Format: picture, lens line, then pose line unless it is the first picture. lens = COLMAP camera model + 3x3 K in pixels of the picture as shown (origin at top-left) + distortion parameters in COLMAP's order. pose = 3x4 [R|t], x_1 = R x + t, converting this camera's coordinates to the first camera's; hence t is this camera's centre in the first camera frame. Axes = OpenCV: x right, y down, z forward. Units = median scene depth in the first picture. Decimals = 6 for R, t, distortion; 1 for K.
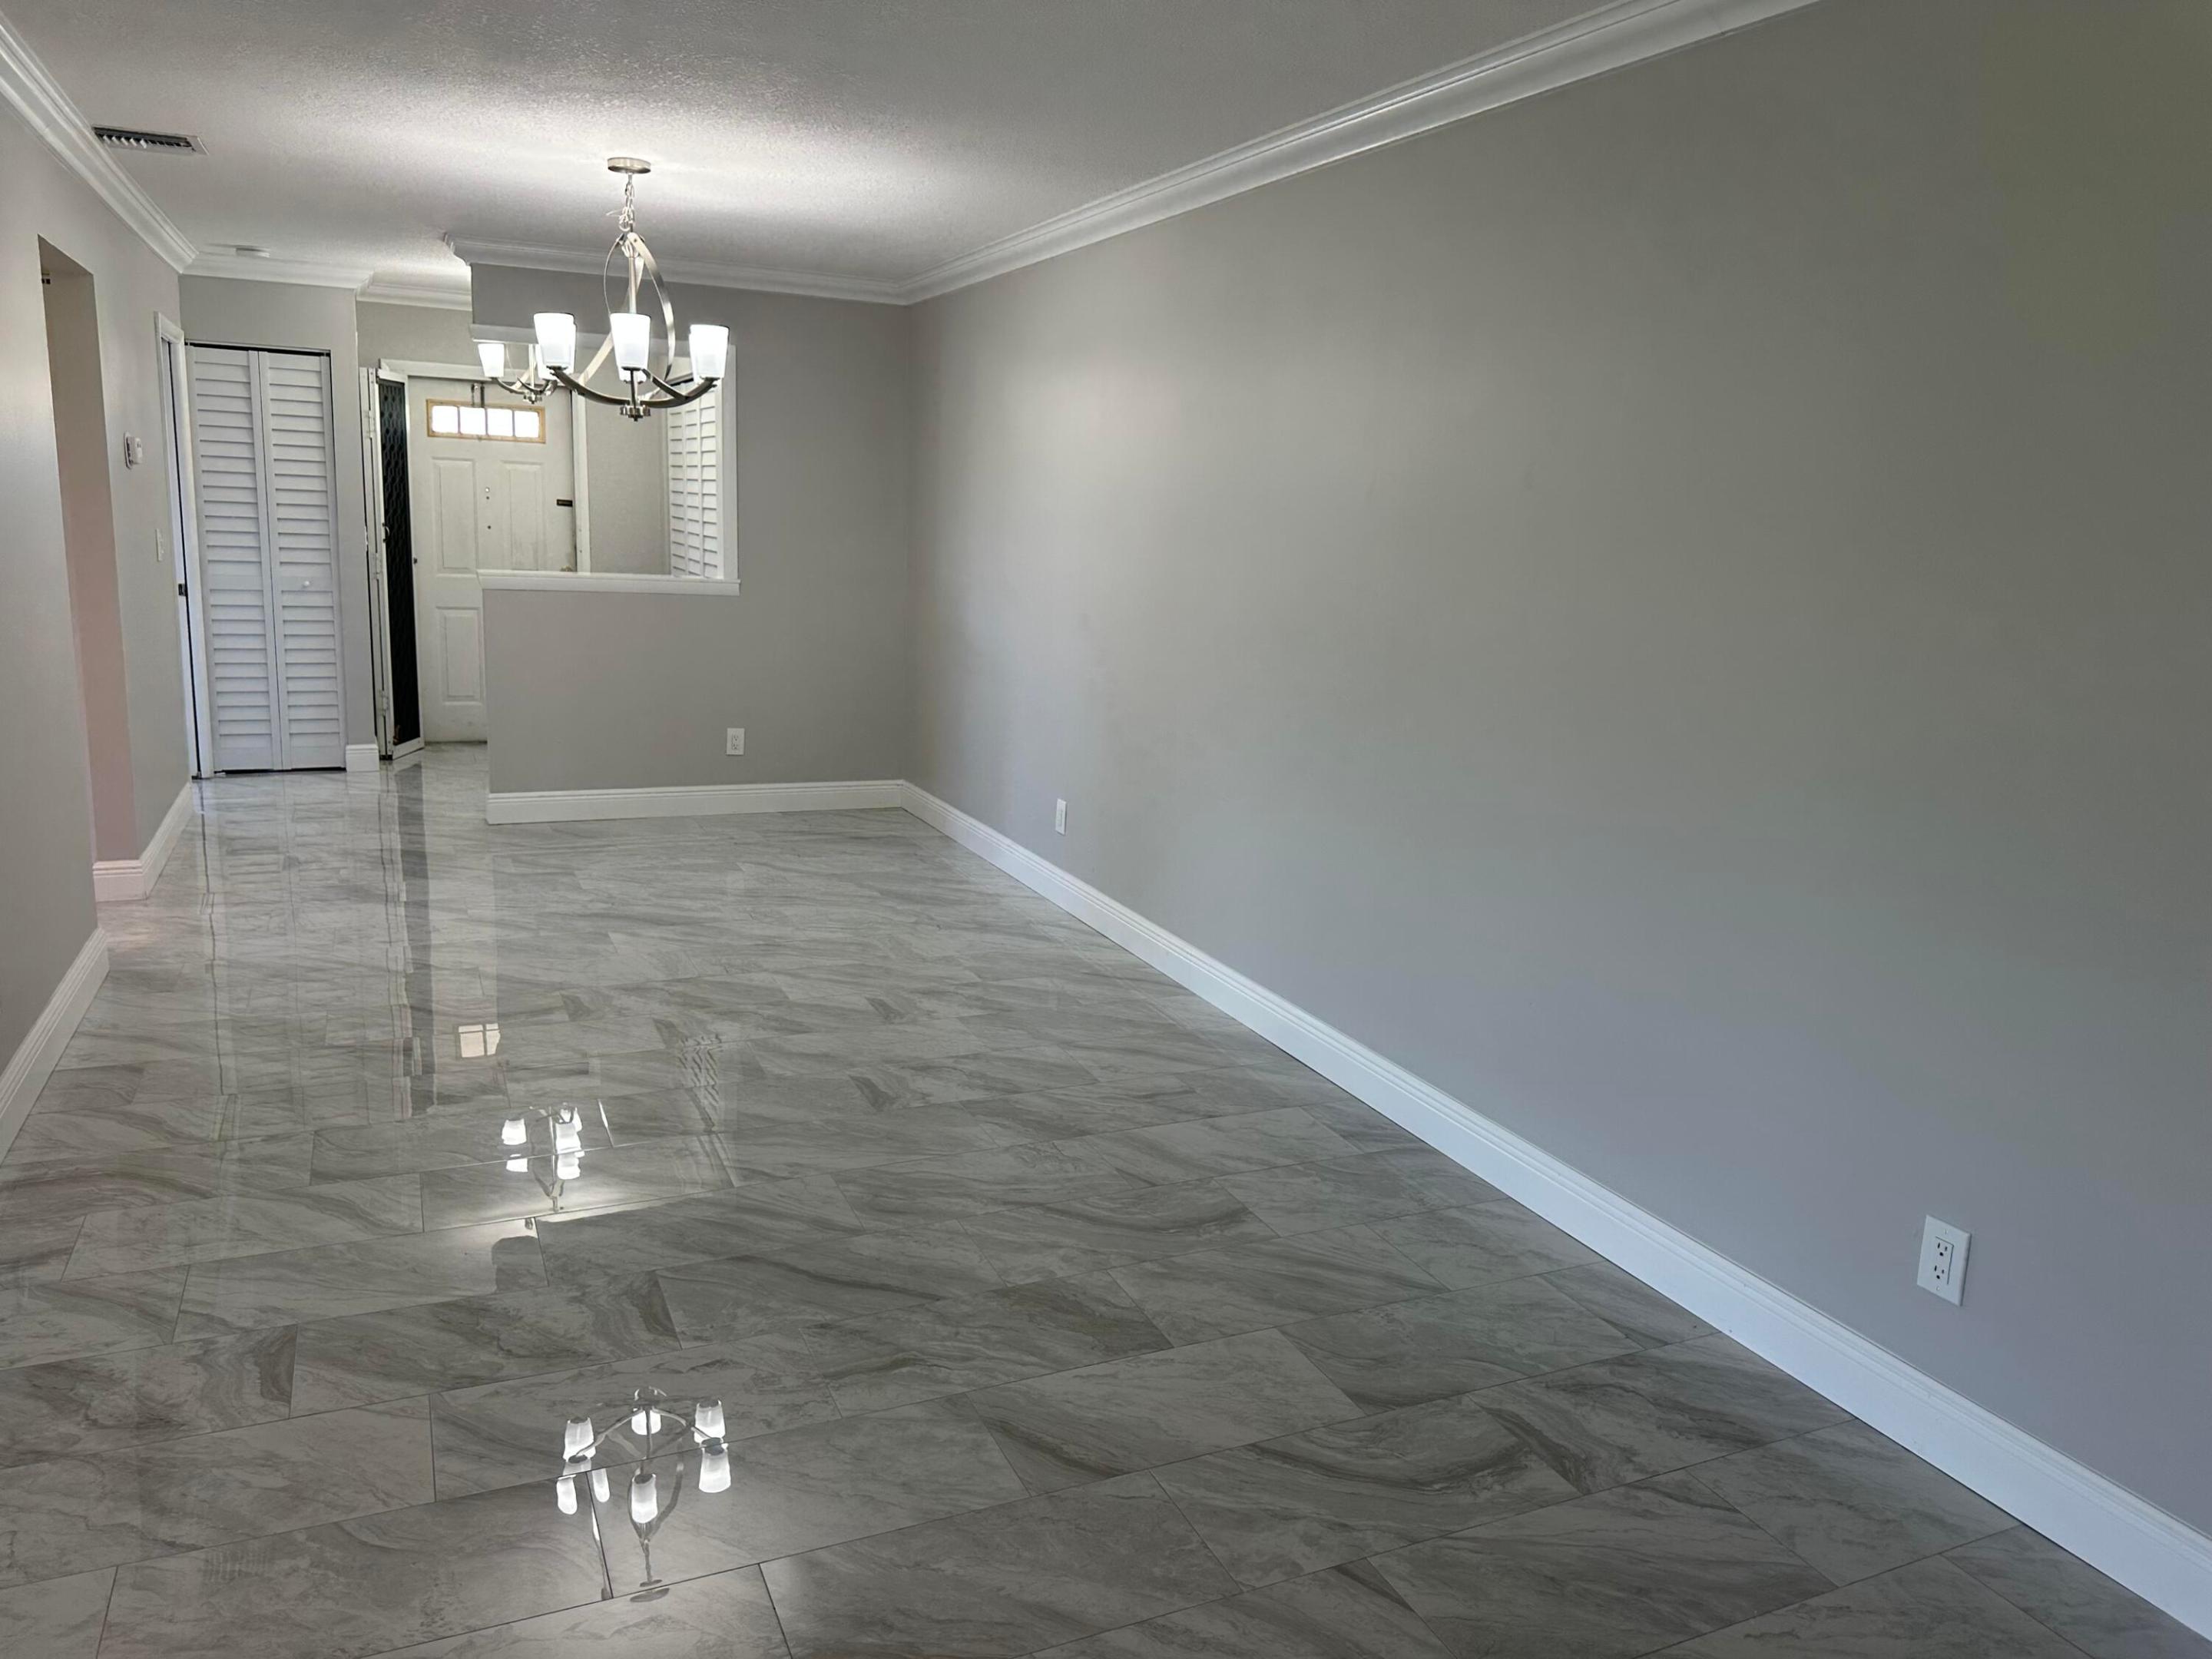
lens RADIAL K [[1549.3, 0, 1153.7], [0, 1549.3, 827.9], [0, 0, 1]] dist [0.071574, -0.107186]
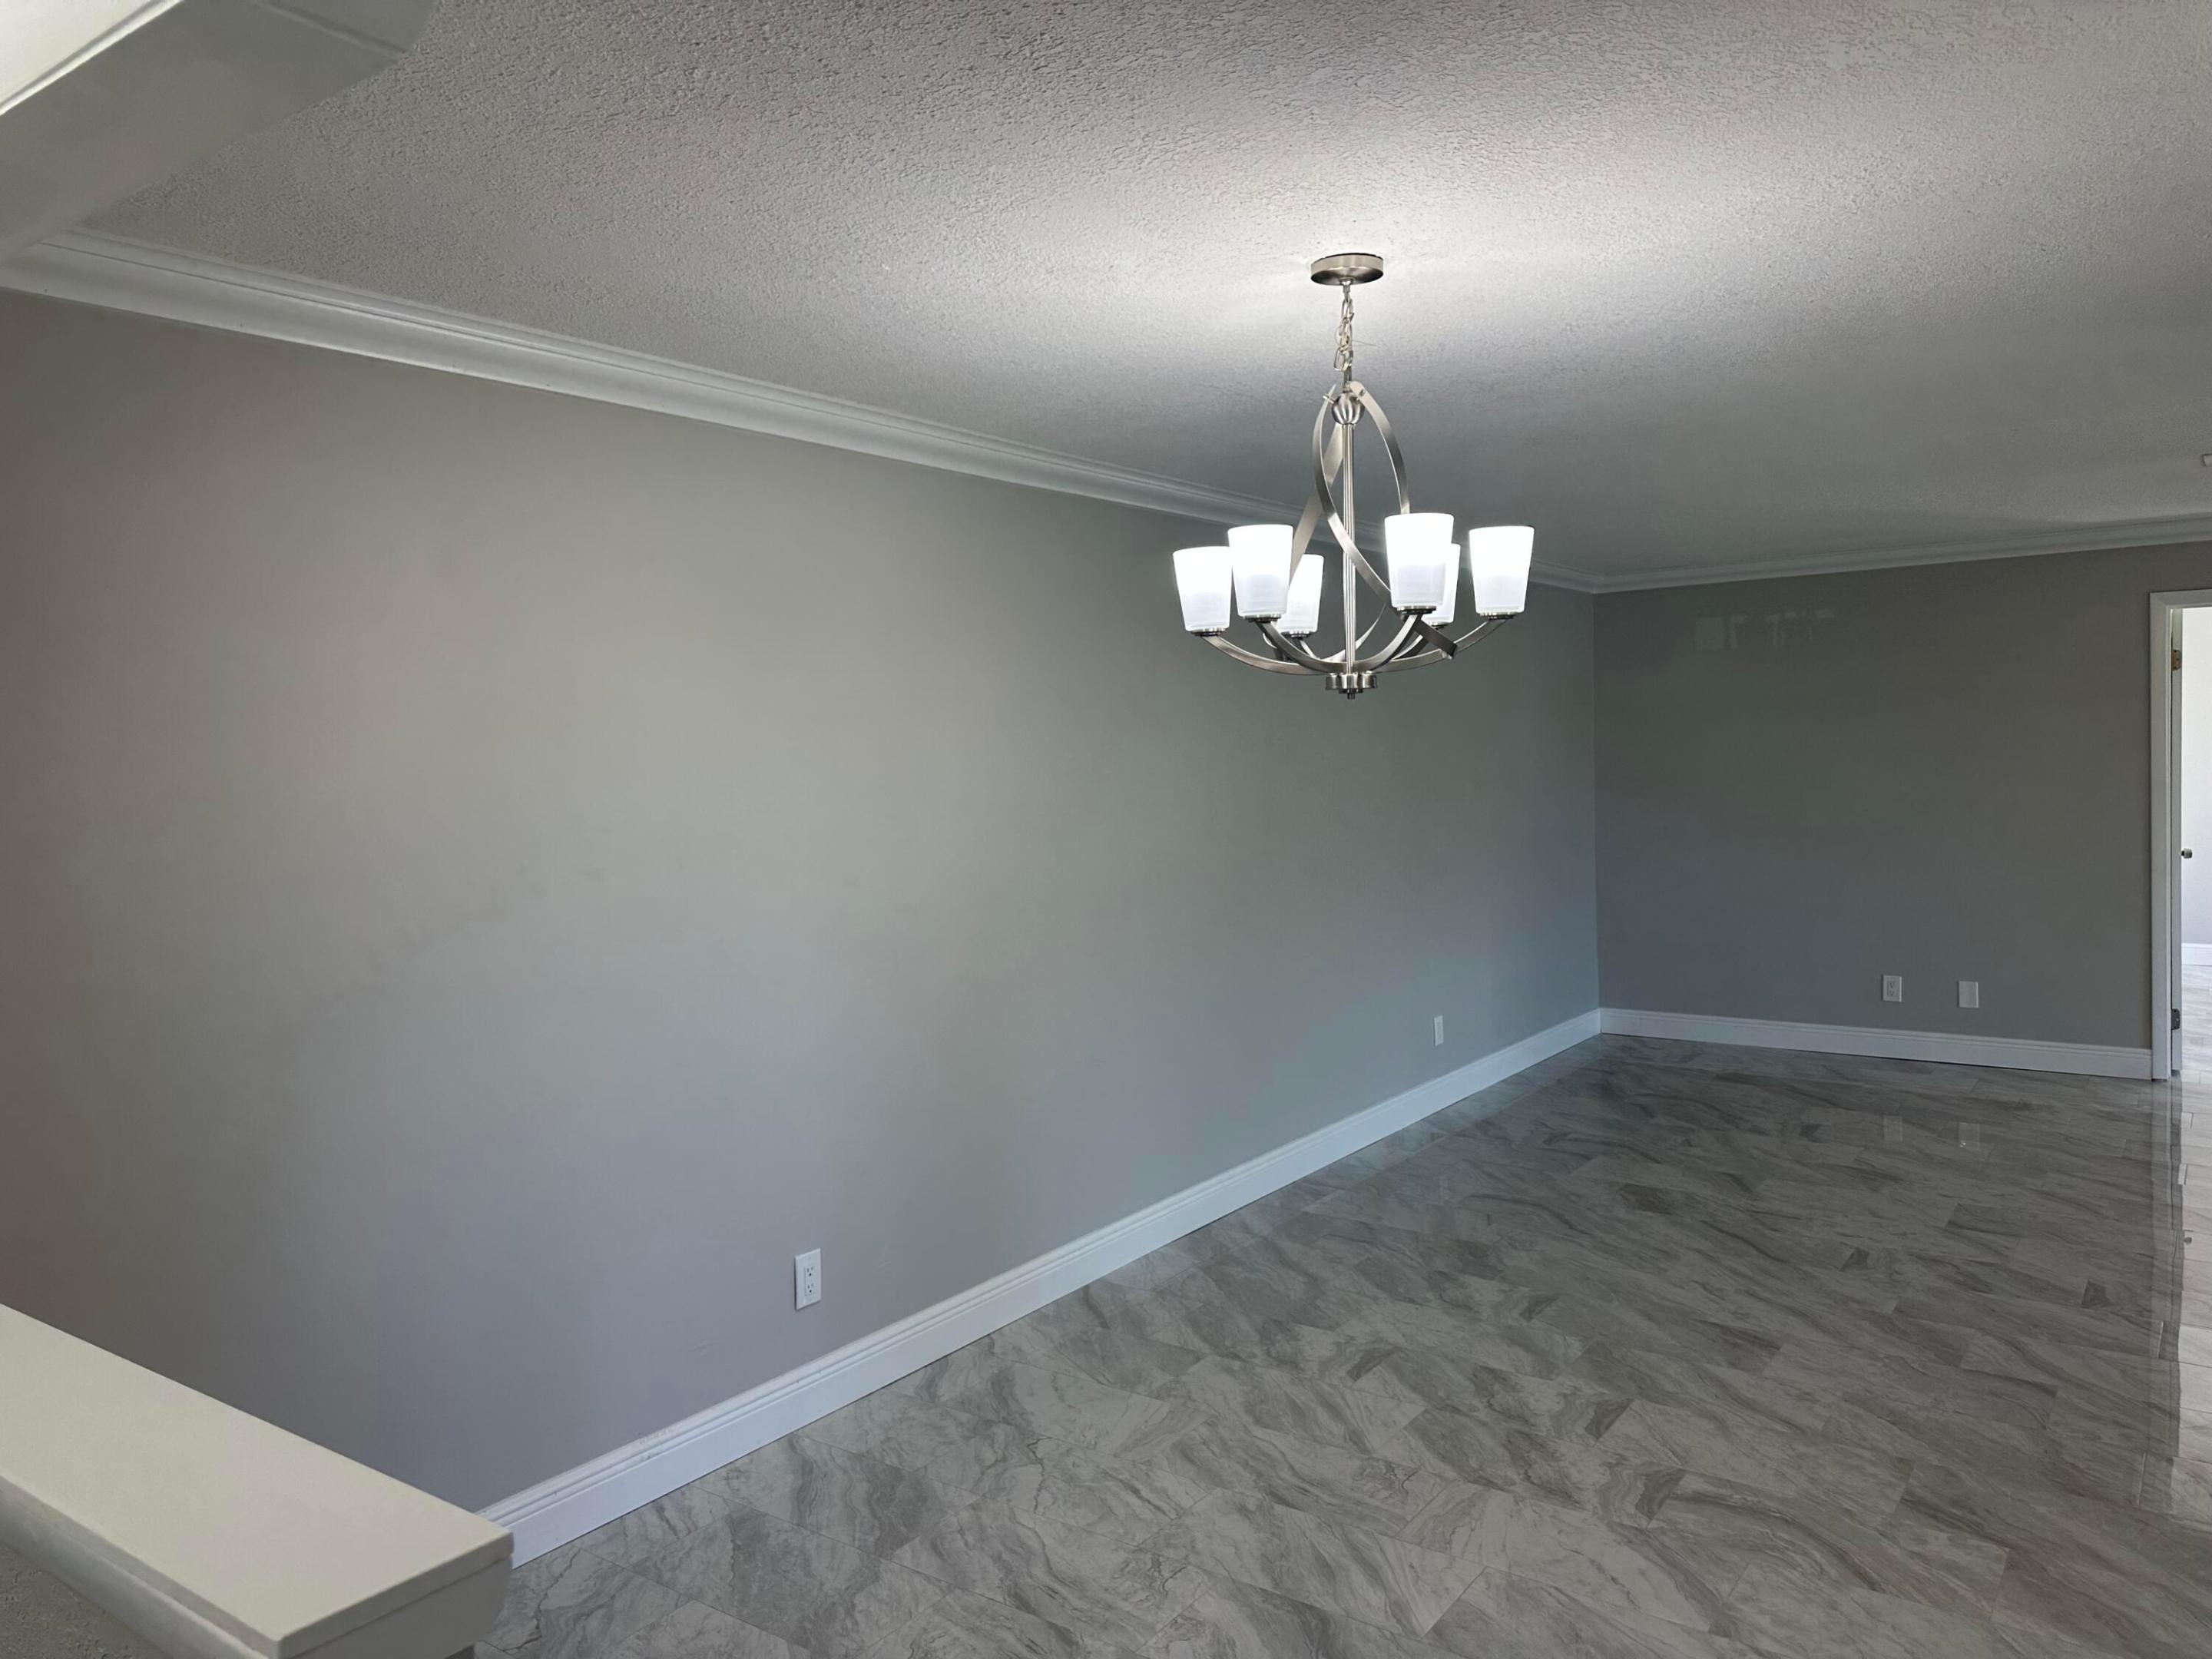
lens RADIAL K [[1600.1, 0, 1106.0], [0, 1600.1, 829.5], [0, 0, 1]] dist [-0.007808, 0.063014]
pose [[-0.478138, -0.094028, 0.873237, -0.925134], [0.171700, 0.965061, 0.197929, -0.405373], [-0.861338, 0.244572, -0.445288, 1.561979]]
